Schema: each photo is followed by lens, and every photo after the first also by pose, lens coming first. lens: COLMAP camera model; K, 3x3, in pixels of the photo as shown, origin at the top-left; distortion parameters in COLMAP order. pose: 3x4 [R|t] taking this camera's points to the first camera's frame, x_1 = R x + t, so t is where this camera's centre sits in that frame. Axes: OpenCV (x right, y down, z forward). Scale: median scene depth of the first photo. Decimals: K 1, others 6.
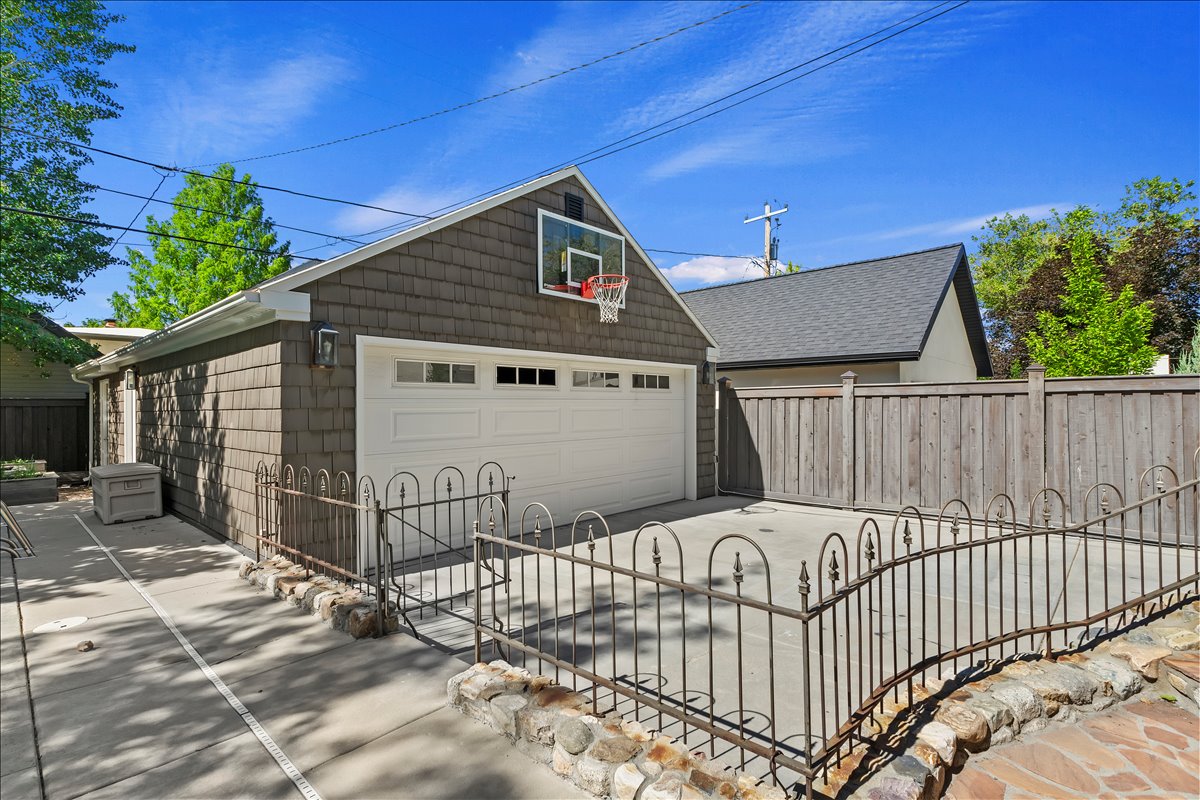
lens RADIAL K [[561.6, 0, 600.0], [0, 561.6, 400.0], [0, 0, 1]] dist [-0.000057, 0.000005]
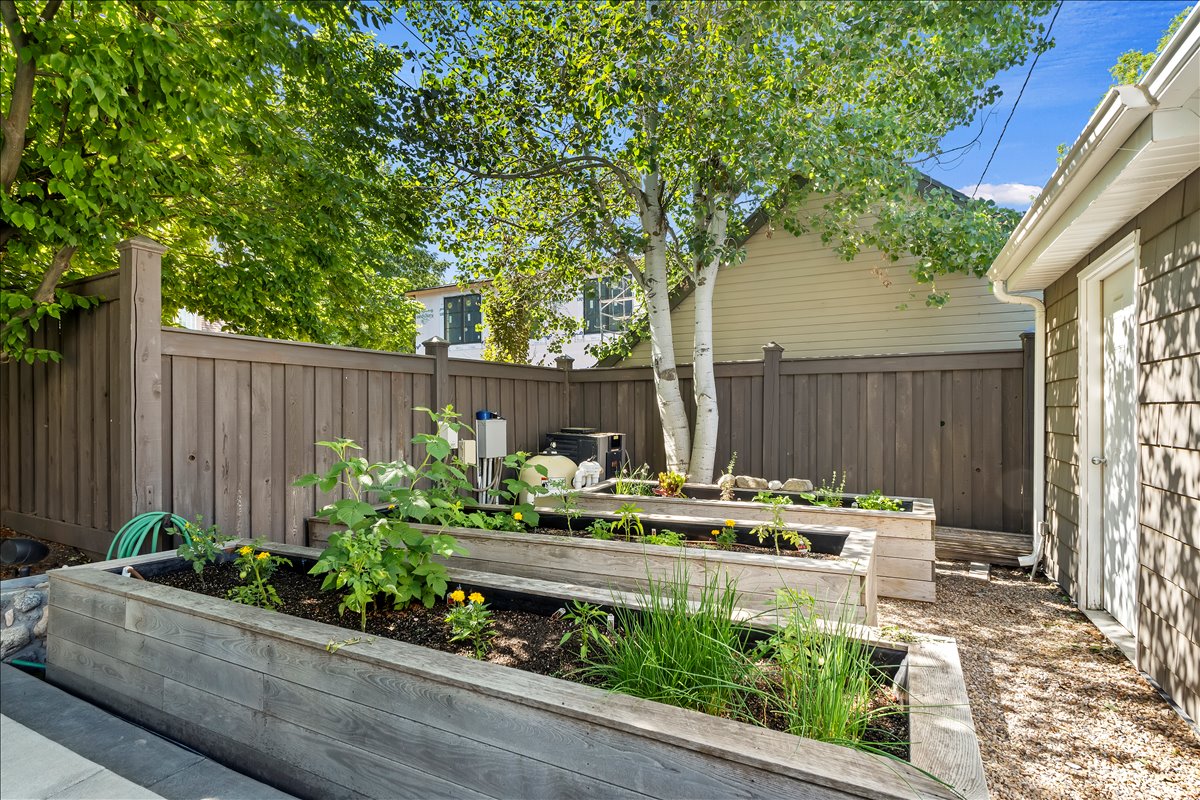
lens RADIAL K [[583.8, 0, 600.0], [0, 583.8, 400.0], [0, 0, 1]] dist [0.002507, 0.000160]
pose [[0.267516, -0.000532, -0.963553, -0.639085], [0.003986, 0.999992, 0.000555, 0.033759], [0.963545, -0.003990, 0.267516, 0.645297]]
